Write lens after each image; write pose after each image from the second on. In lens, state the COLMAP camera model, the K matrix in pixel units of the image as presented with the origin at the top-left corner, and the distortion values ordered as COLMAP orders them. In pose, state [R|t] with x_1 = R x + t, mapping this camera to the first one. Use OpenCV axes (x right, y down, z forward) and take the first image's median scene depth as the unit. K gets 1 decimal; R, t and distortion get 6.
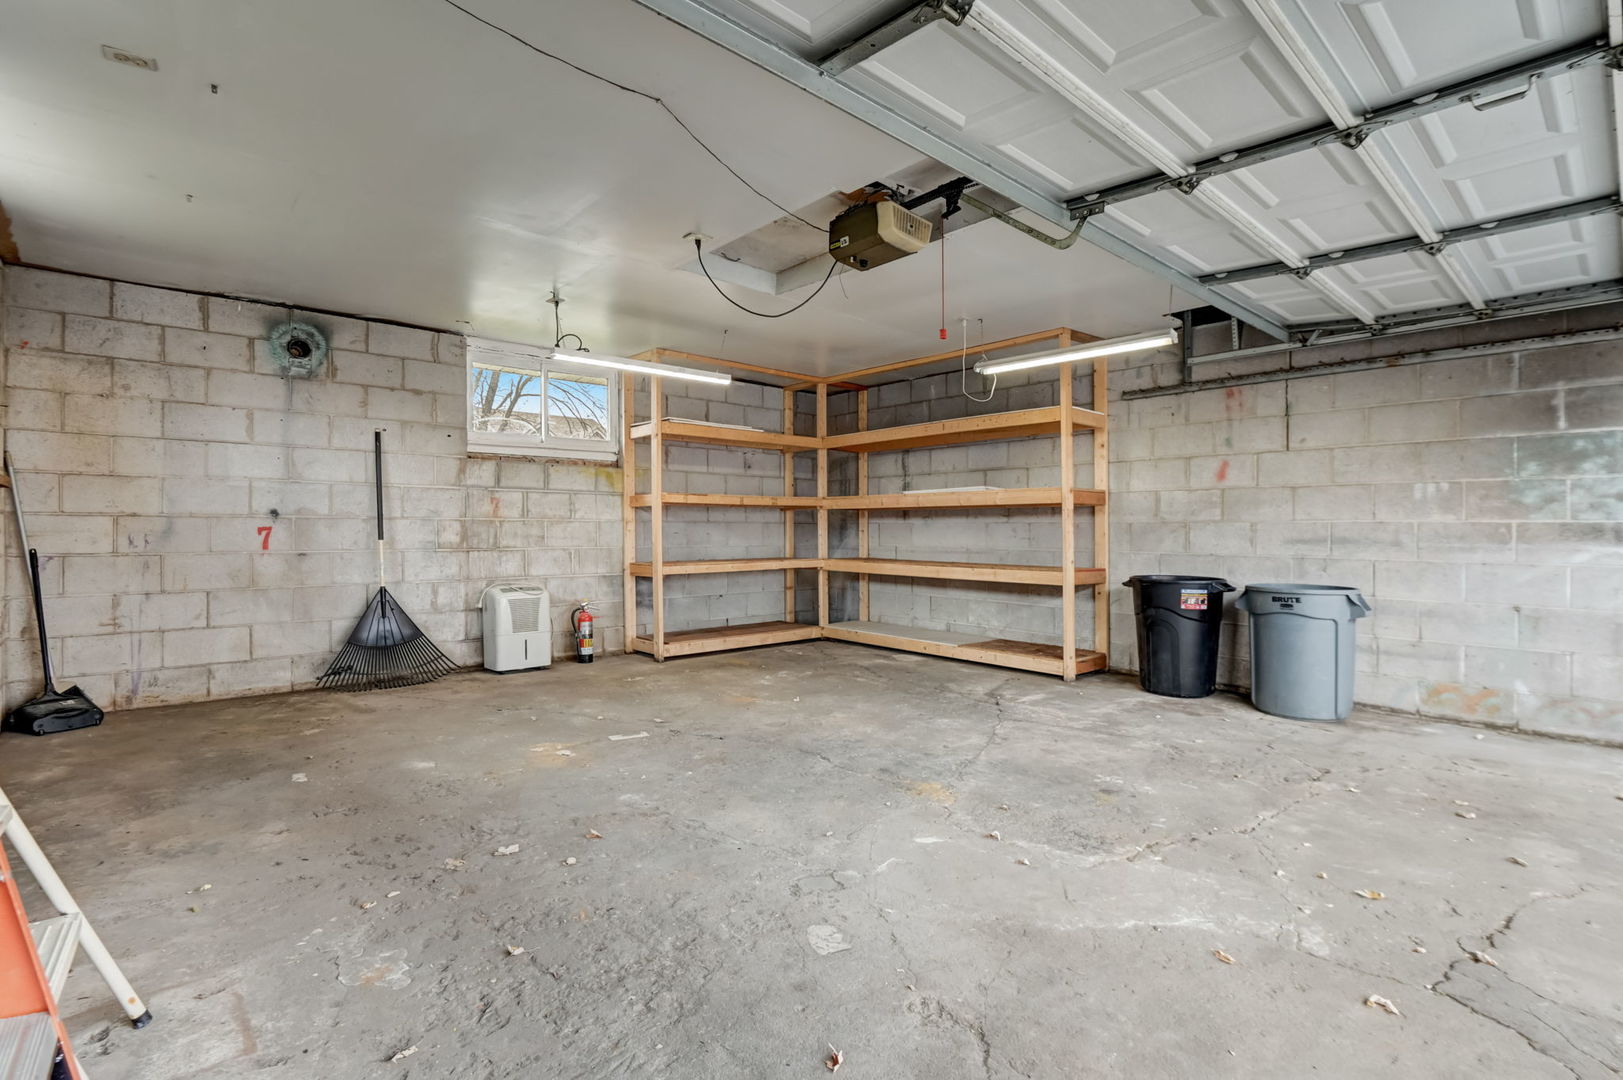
lens RADIAL K [[758.5, 0, 833.0], [0, 758.5, 559.8], [0, 0, 1]] dist [-0.001437, -0.014849]
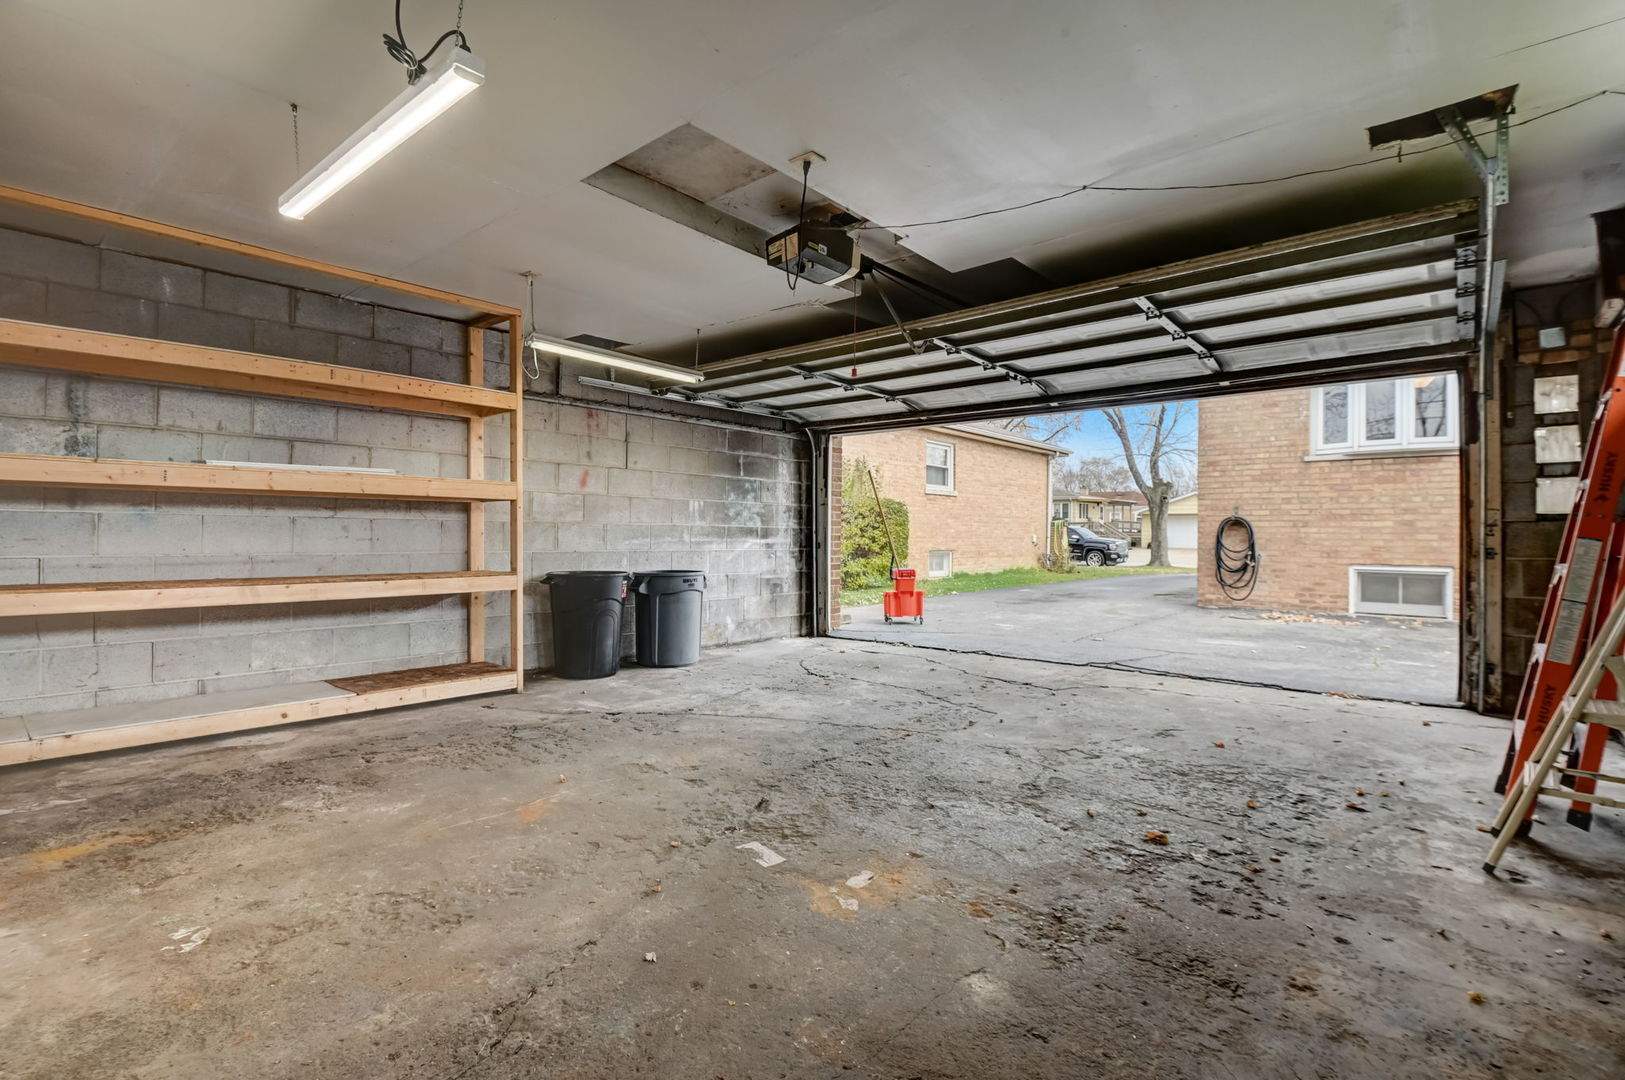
lens RADIAL K [[759.5, 0, 834.0], [0, 759.5, 559.9], [0, 0, 1]] dist [-0.001437, -0.014849]
pose [[-0.140151, -0.037501, 0.989420, -0.708133], [0.031389, 0.998612, 0.042295, -0.031373], [-0.989633, 0.036985, -0.138779, 0.799238]]
